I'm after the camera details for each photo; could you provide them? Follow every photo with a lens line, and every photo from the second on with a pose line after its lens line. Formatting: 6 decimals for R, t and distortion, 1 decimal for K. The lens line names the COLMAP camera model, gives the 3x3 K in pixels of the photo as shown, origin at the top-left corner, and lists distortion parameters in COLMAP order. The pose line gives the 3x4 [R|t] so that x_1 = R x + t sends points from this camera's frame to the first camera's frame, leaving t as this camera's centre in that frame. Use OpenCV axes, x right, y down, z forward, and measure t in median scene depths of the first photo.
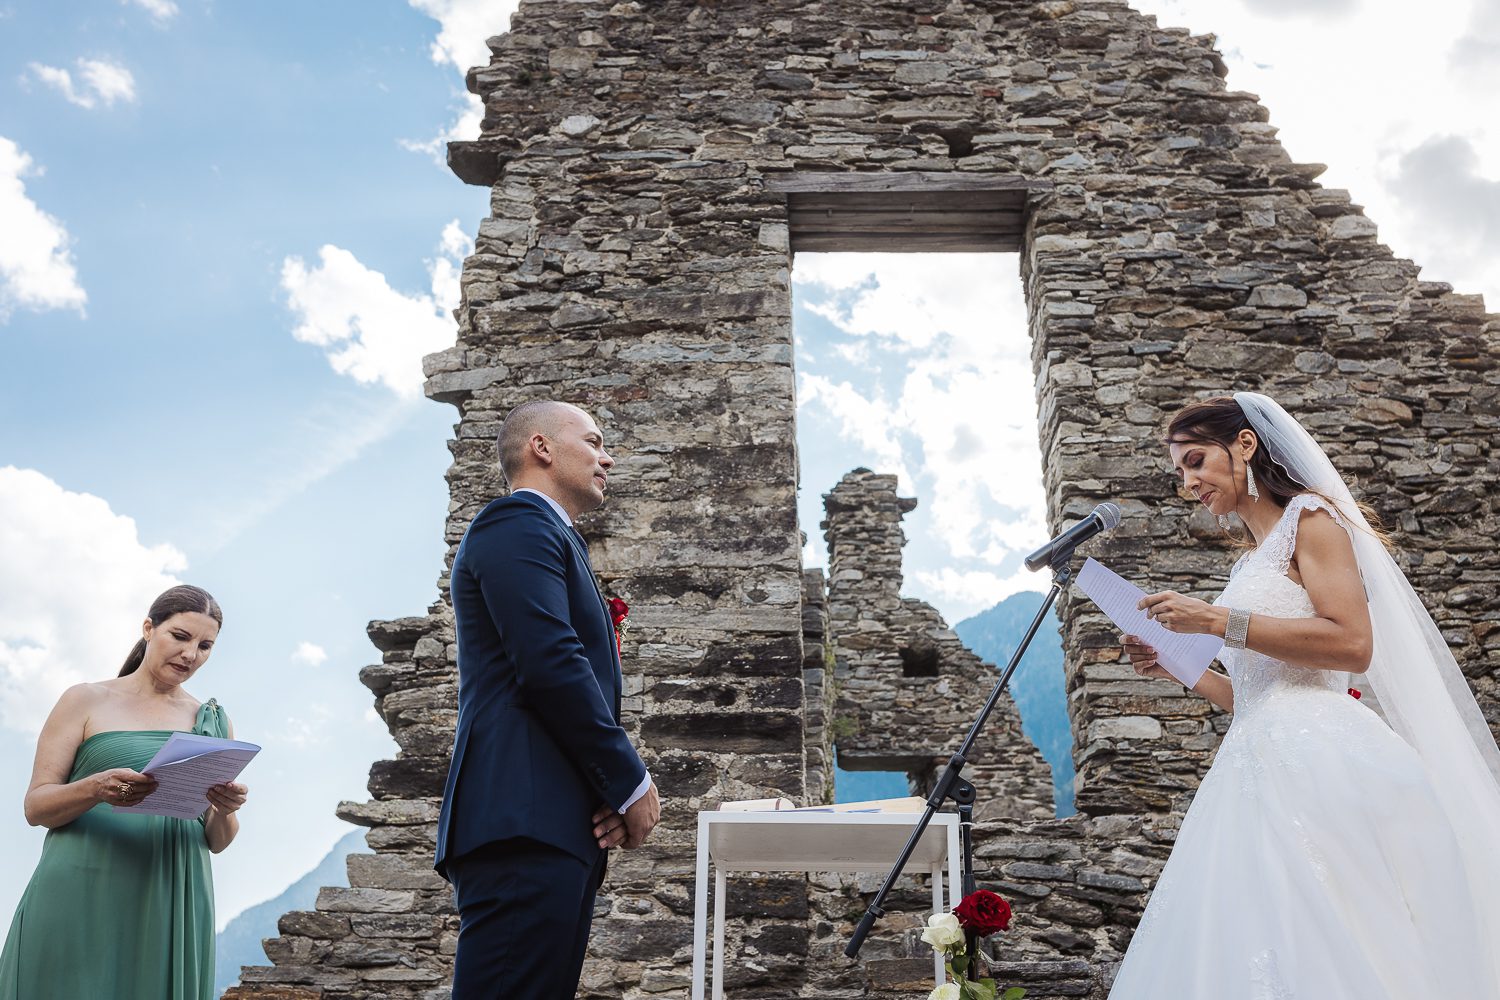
lens RADIAL K [[1432.4, 0, 745.2], [0, 1432.4, 495.2], [0, 0, 1]] dist [0.001946, 0.000068]
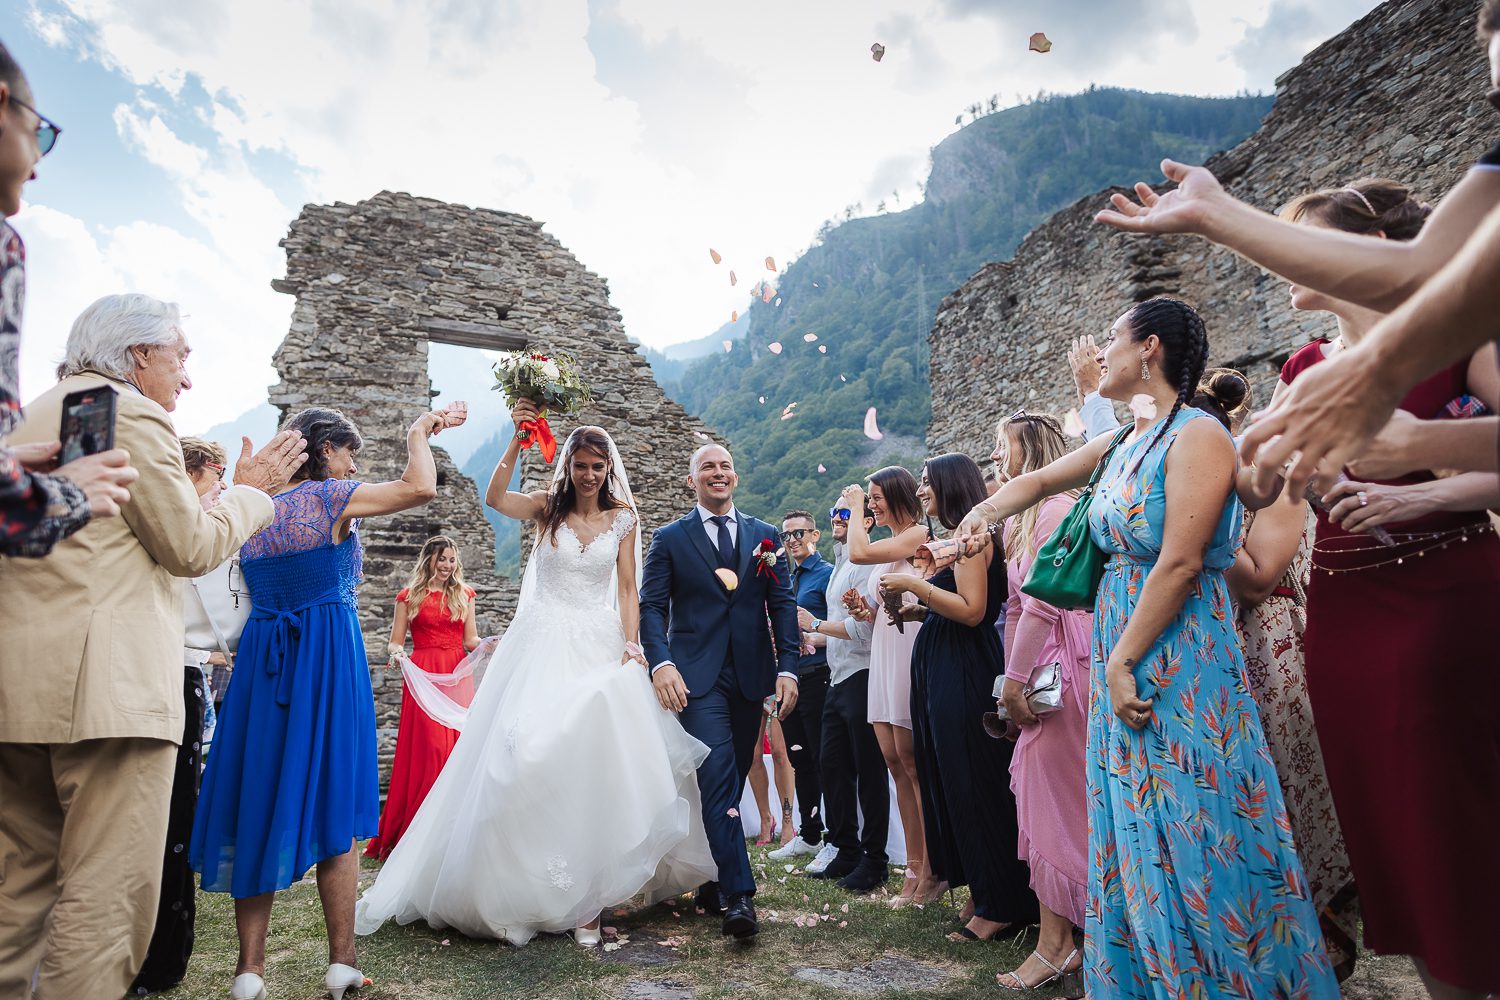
lens RADIAL K [[1031.4, 0, 745.4], [0, 1031.4, 505.2], [0, 0, 1]] dist [0.007907, 0.001009]
pose [[0.887920, 0.061712, 0.455839, -0.279289], [-0.158666, 0.971232, 0.177575, -0.320939], [-0.431767, -0.229999, 0.872169, -0.837393]]
